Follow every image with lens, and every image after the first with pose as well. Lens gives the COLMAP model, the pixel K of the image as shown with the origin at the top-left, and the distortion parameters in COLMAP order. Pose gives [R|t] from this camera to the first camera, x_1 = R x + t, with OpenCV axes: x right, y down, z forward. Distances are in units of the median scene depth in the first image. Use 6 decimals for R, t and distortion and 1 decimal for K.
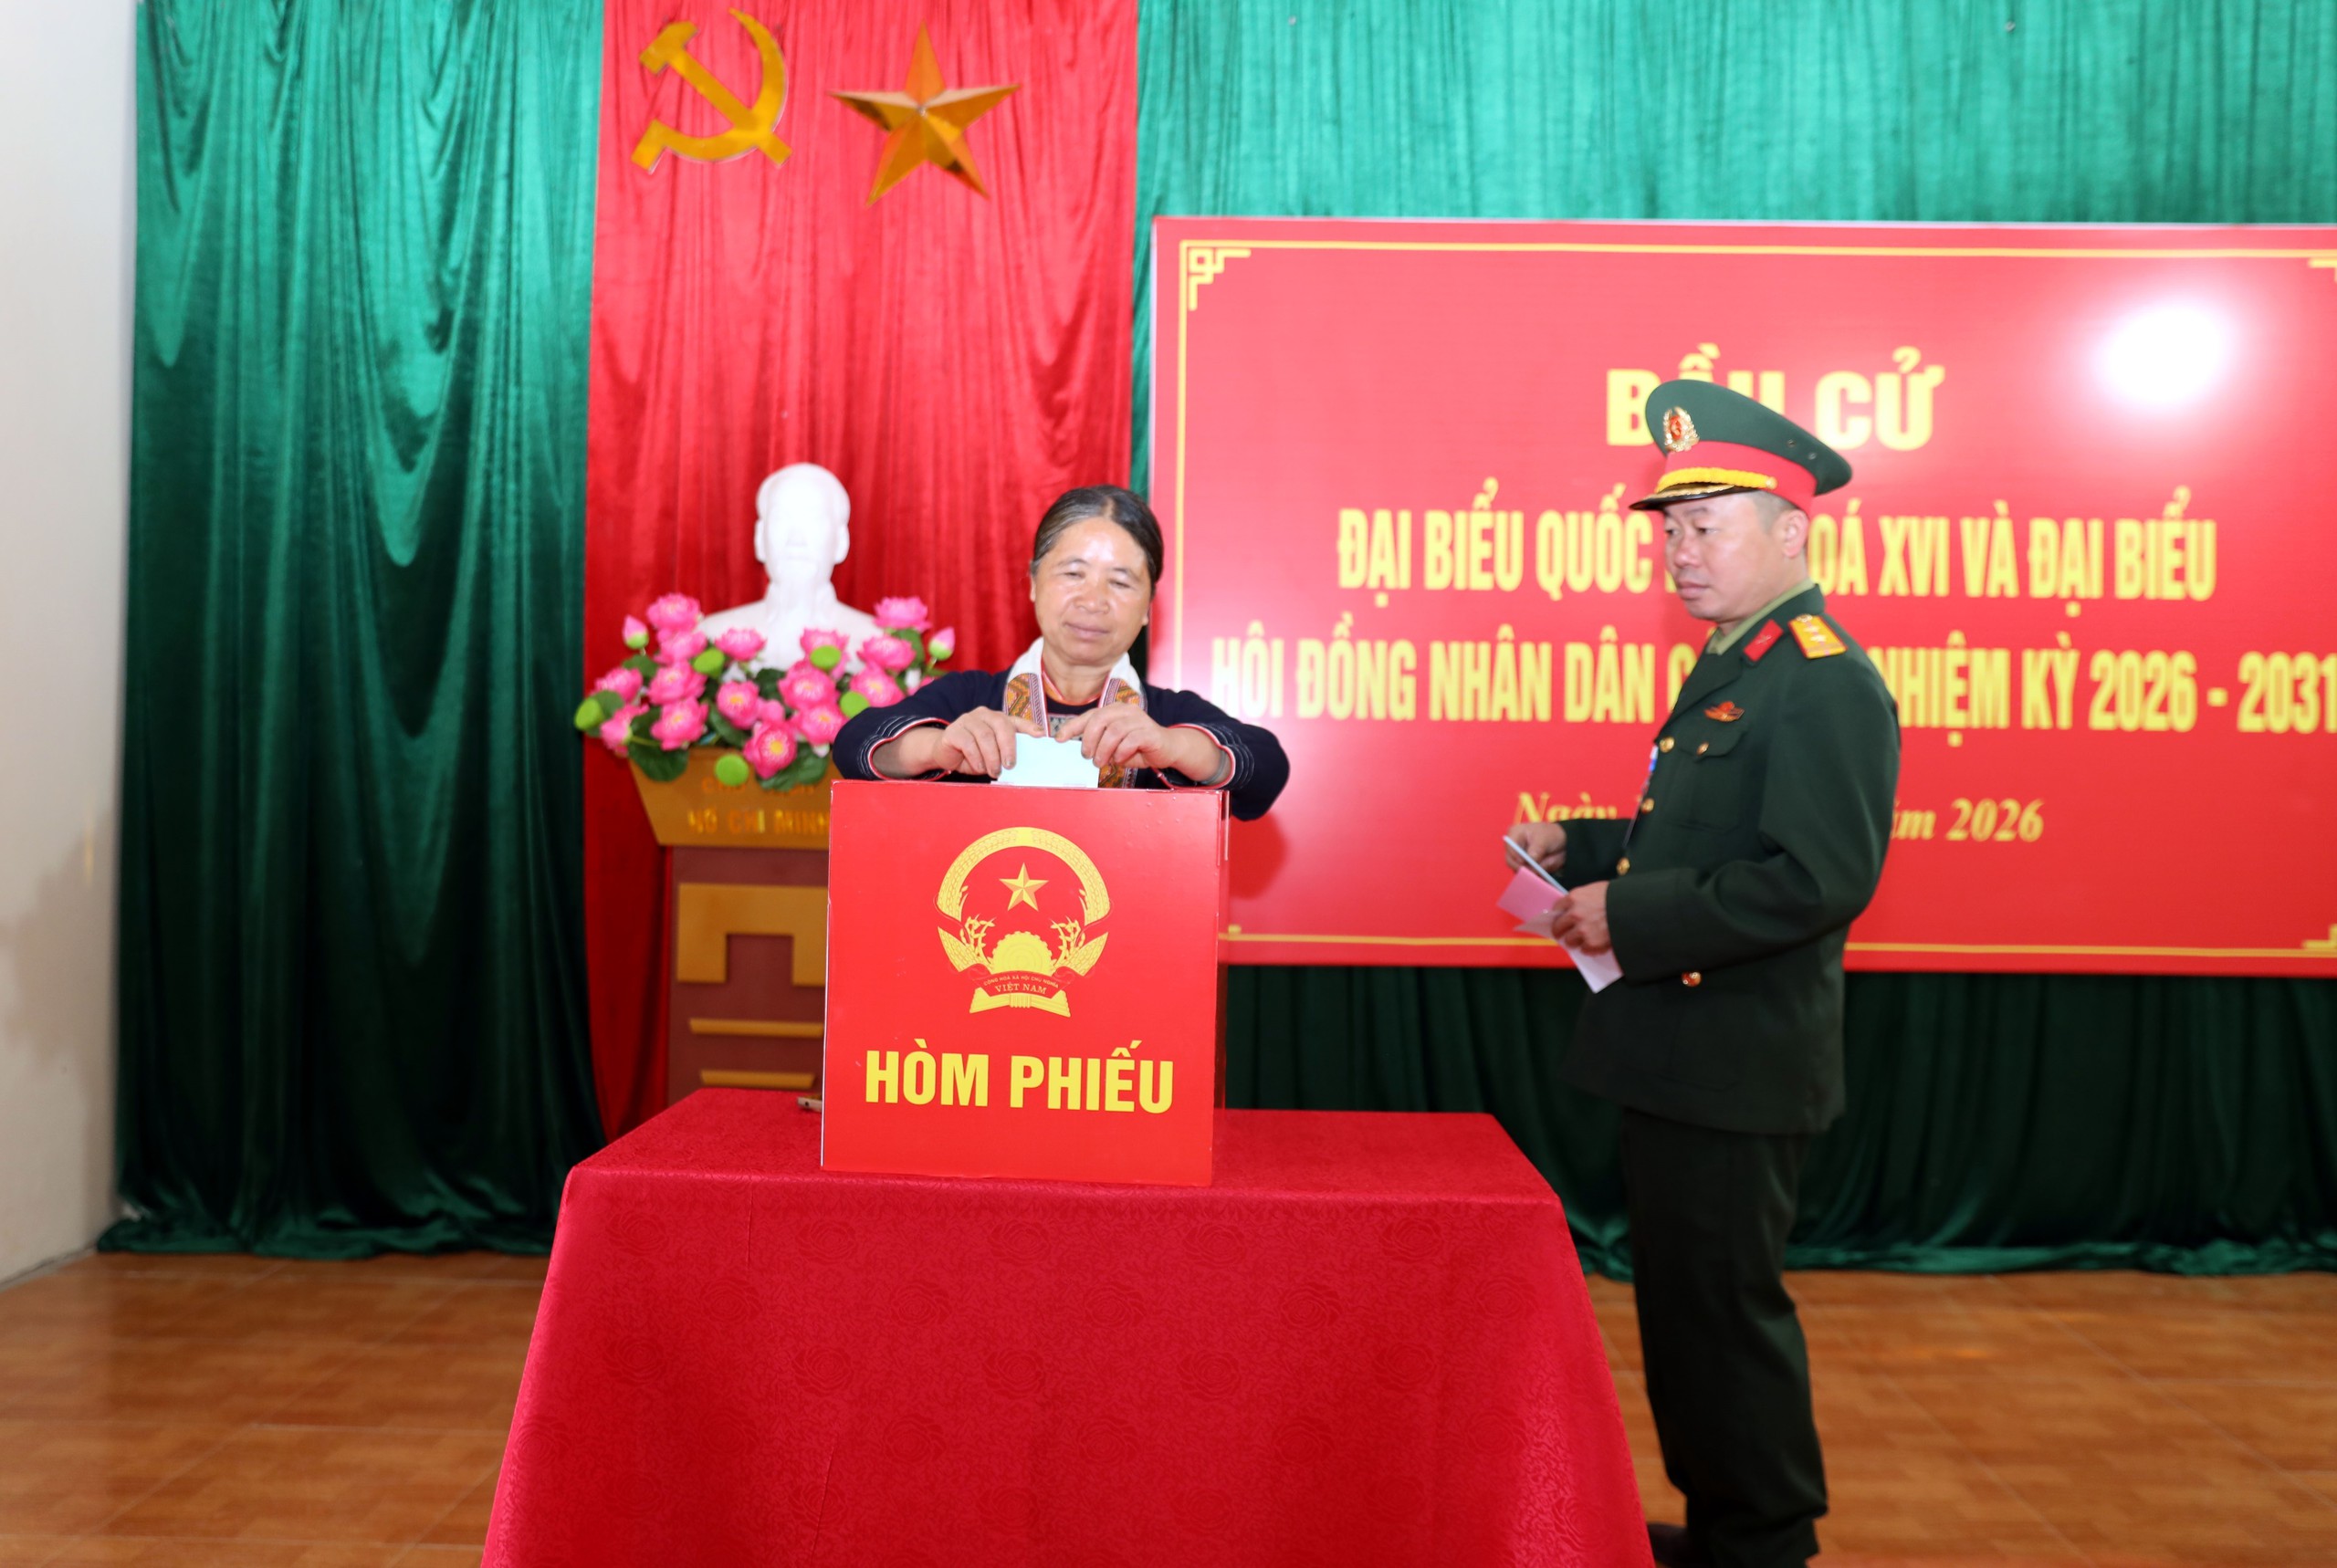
lens RADIAL K [[1892.4, 0, 1168.5], [0, 1892.4, 784.0], [0, 0, 1]] dist [-0.030592, -0.000309]
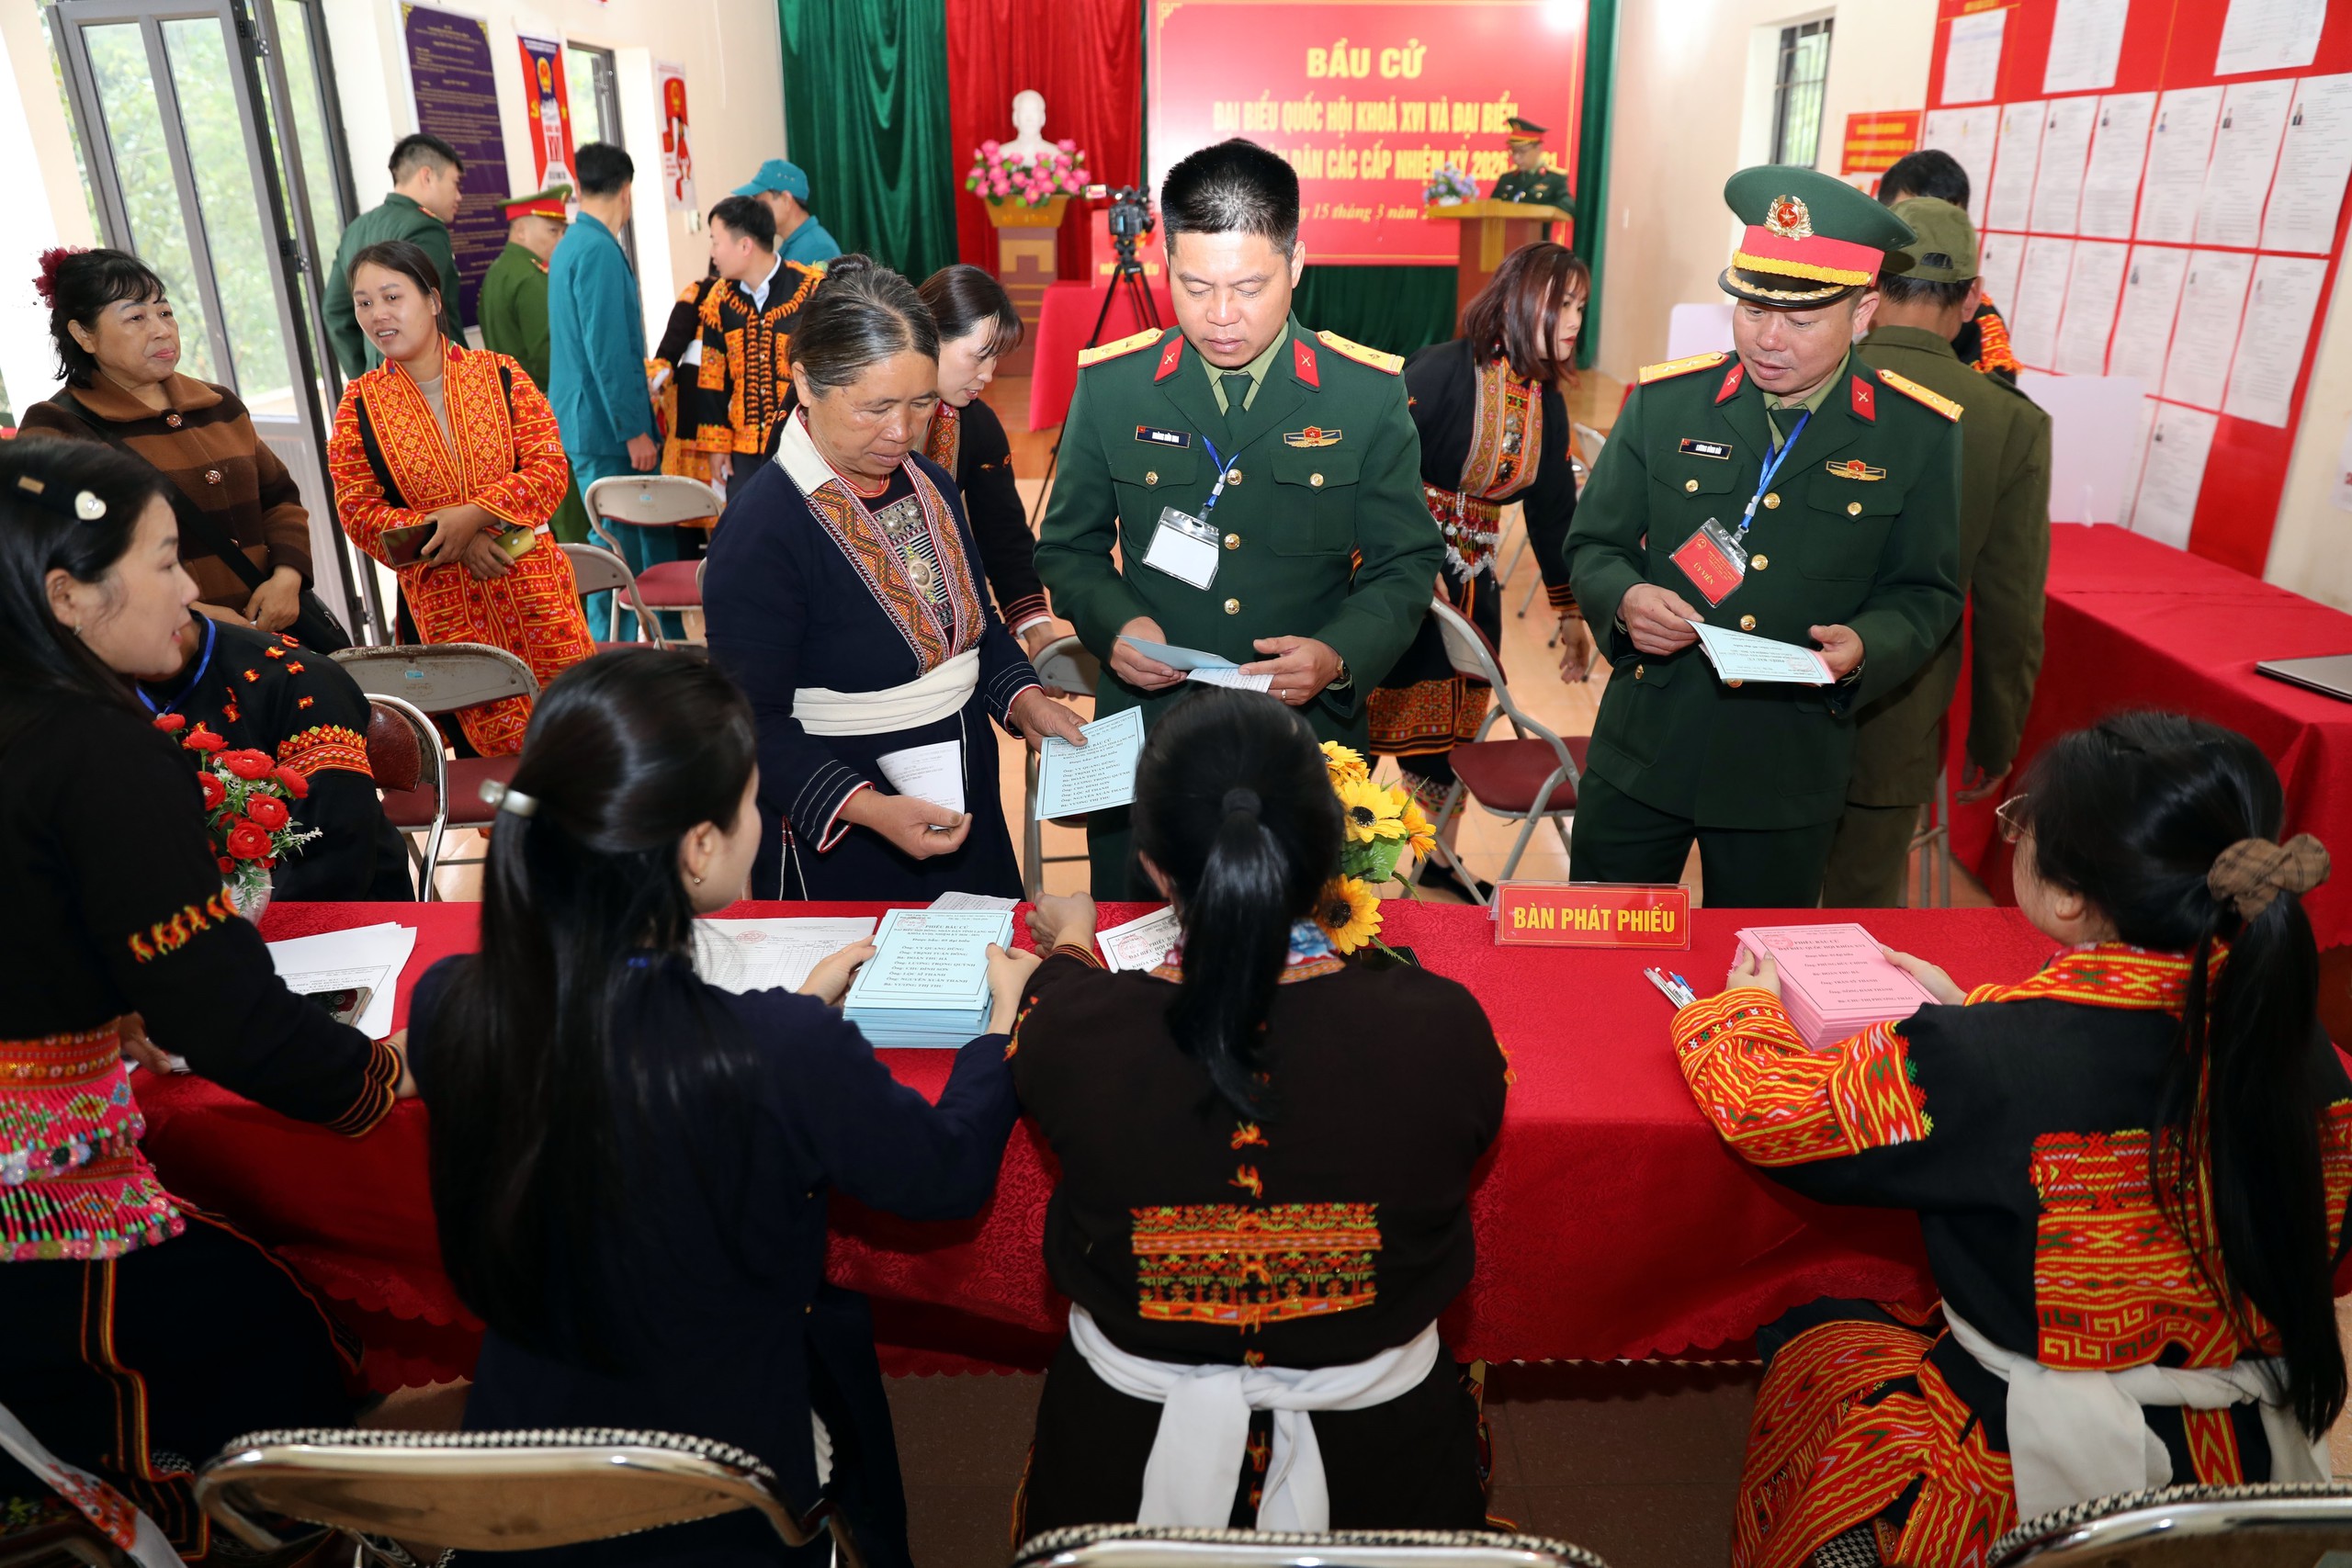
lens RADIAL K [[1581.0, 0, 1176.0], [0, 1581.0, 784.0], [0, 0, 1]] dist [-0.108907, 0.078243]
pose [[0.999718, -0.021407, 0.010256, -0.013844], [0.016122, 0.929465, 0.368558, -0.052657], [-0.017422, -0.368289, 0.929548, -1.582822]]
